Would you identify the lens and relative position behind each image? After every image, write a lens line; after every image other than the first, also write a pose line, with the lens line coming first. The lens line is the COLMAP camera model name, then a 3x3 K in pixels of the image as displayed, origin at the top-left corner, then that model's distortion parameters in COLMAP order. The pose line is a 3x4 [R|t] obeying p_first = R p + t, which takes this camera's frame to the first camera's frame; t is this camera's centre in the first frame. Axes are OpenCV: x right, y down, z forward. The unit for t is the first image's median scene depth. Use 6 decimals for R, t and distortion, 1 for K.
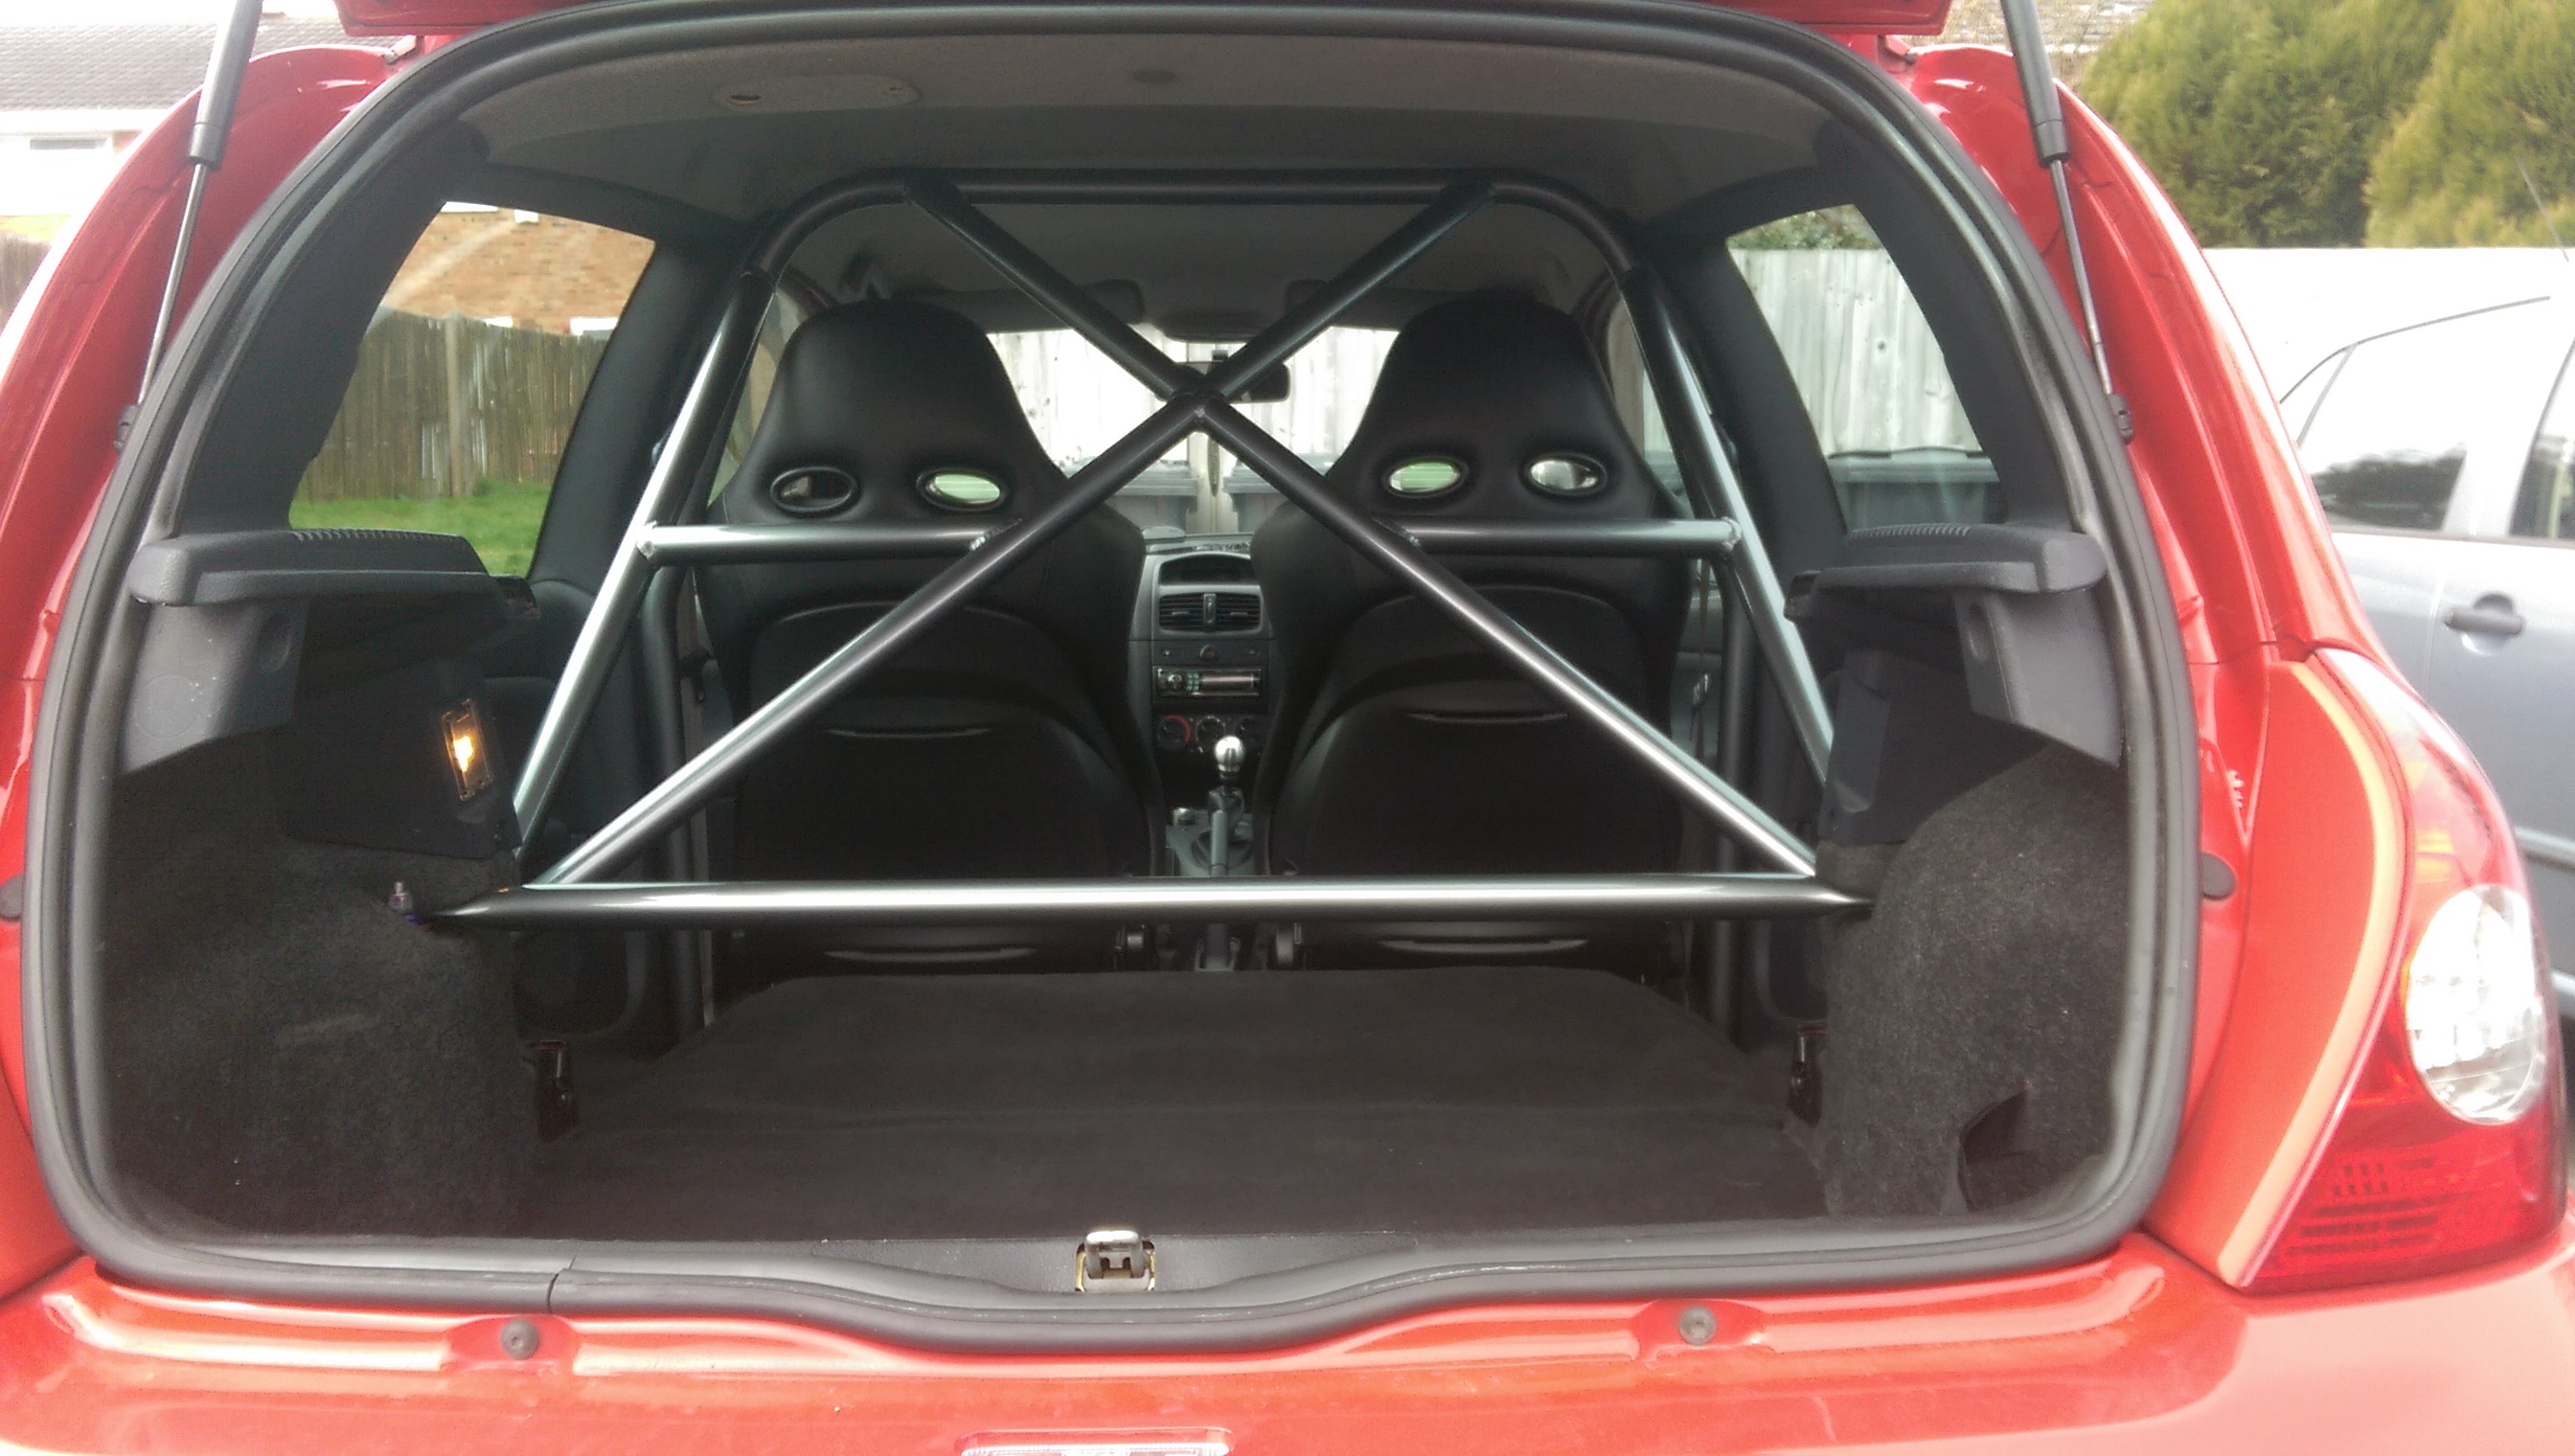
lens RADIAL K [[1838.4, 0, 1307.7], [0, 1838.4, 716.3], [0, 0, 1]] dist [0.128455, -0.197253]
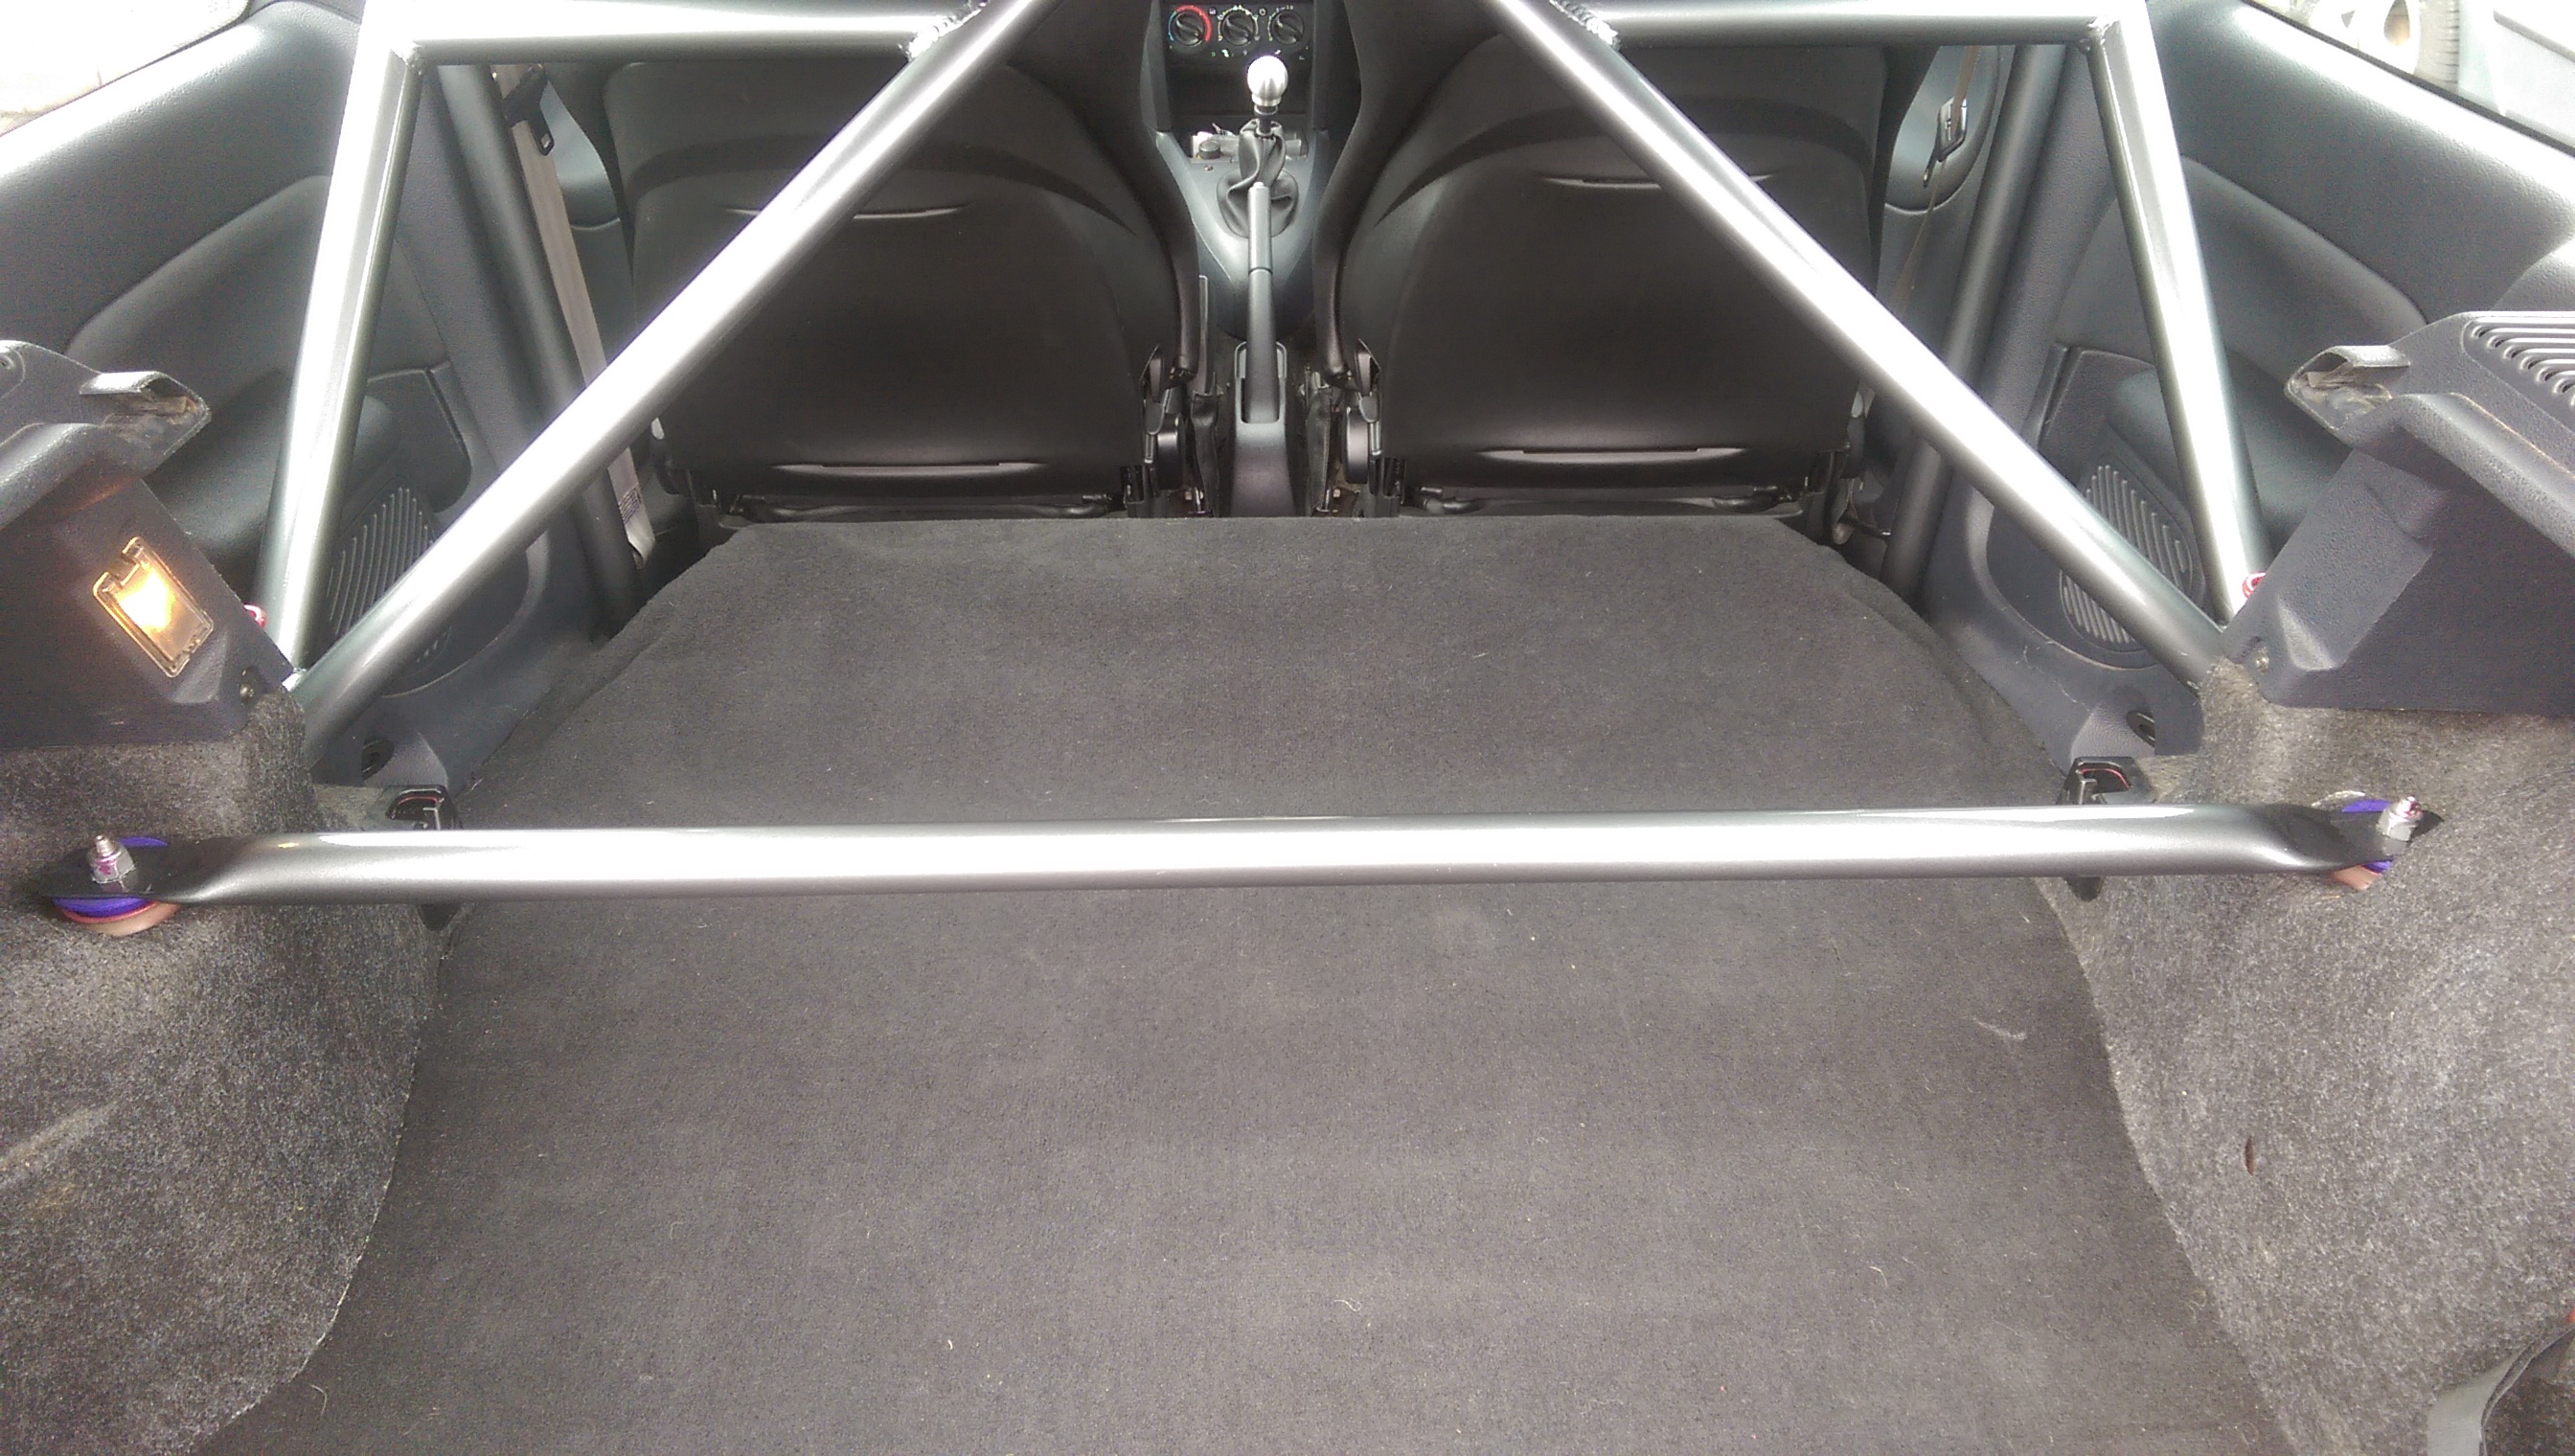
lens RADIAL K [[1852.7, 0, 1306.4], [0, 1852.7, 719.4], [0, 0, 1]] dist [0.061012, -0.078379]
pose [[0.999998, -0.000222, 0.002151, -0.041780], [-0.000836, 0.877628, 0.479341, -0.176203], [-0.001994, -0.479342, 0.877626, 0.293128]]
